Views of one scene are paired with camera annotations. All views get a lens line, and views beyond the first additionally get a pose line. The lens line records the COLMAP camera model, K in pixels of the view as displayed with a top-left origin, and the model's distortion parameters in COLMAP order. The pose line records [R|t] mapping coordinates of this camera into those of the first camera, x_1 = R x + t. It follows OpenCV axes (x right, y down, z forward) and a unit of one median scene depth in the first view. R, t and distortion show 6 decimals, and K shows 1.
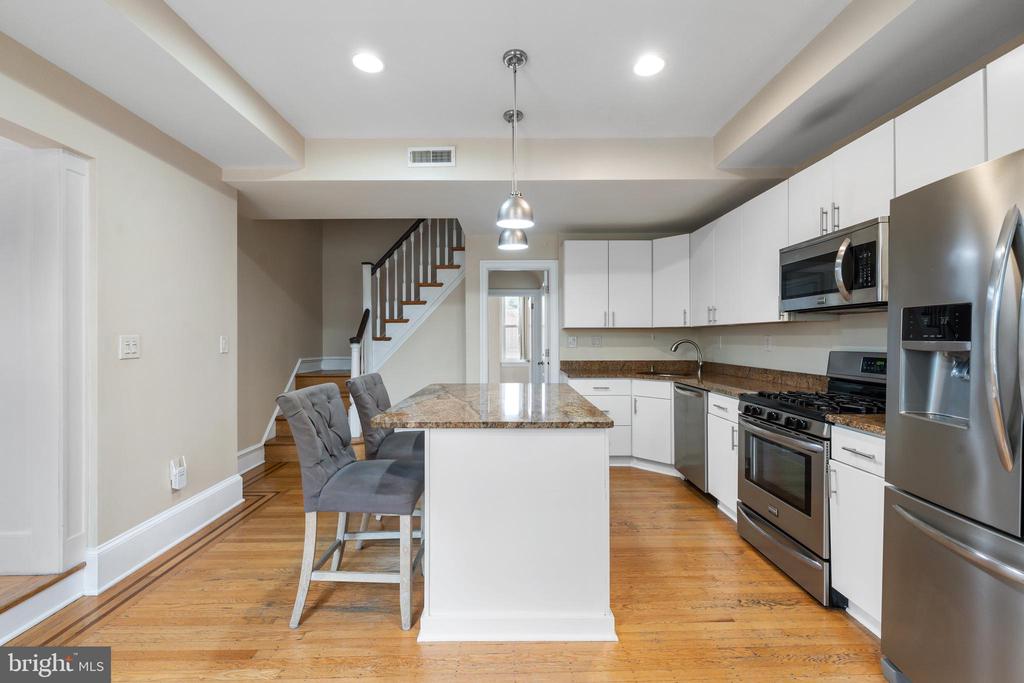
lens RADIAL K [[439.0, 0, 505.7], [0, 439.0, 338.1], [0, 0, 1]] dist [0.003541, 0.000821]
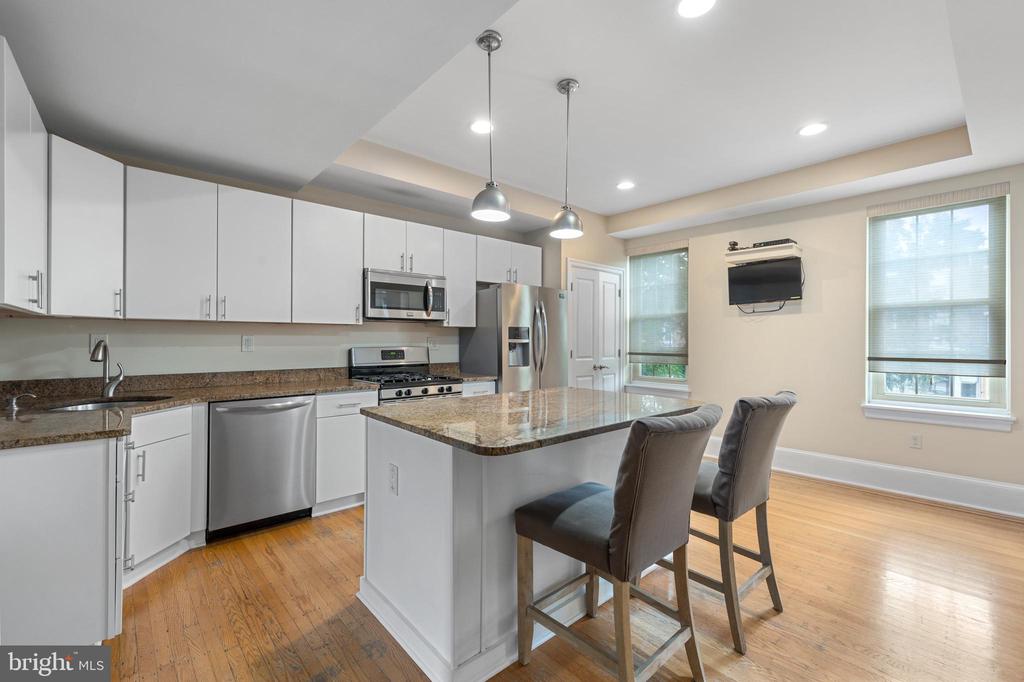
lens RADIAL K [[439.0, 0, 511.6], [0, 439.0, 338.4], [0, 0, 1]] dist [0.003541, 0.000821]
pose [[-0.674887, 0.001613, 0.737919, -0.567402], [0.000090, 0.999998, -0.002103, 0.003724], [-0.737921, -0.001353, -0.674886, 1.492043]]
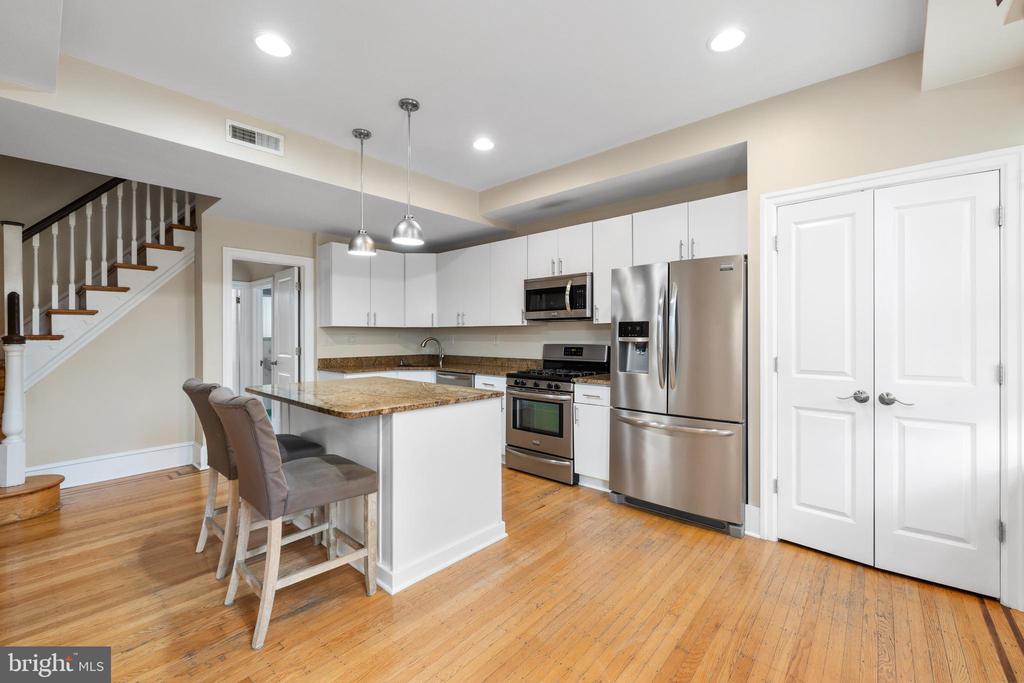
lens RADIAL K [[439.0, 0, 509.4], [0, 439.0, 335.8], [0, 0, 1]] dist [0.003541, 0.000821]
pose [[0.669558, 0.001333, 0.742759, -0.559413], [-0.000130, 0.999999, -0.001678, 0.001140], [-0.742760, 0.001027, 0.669557, -0.009756]]
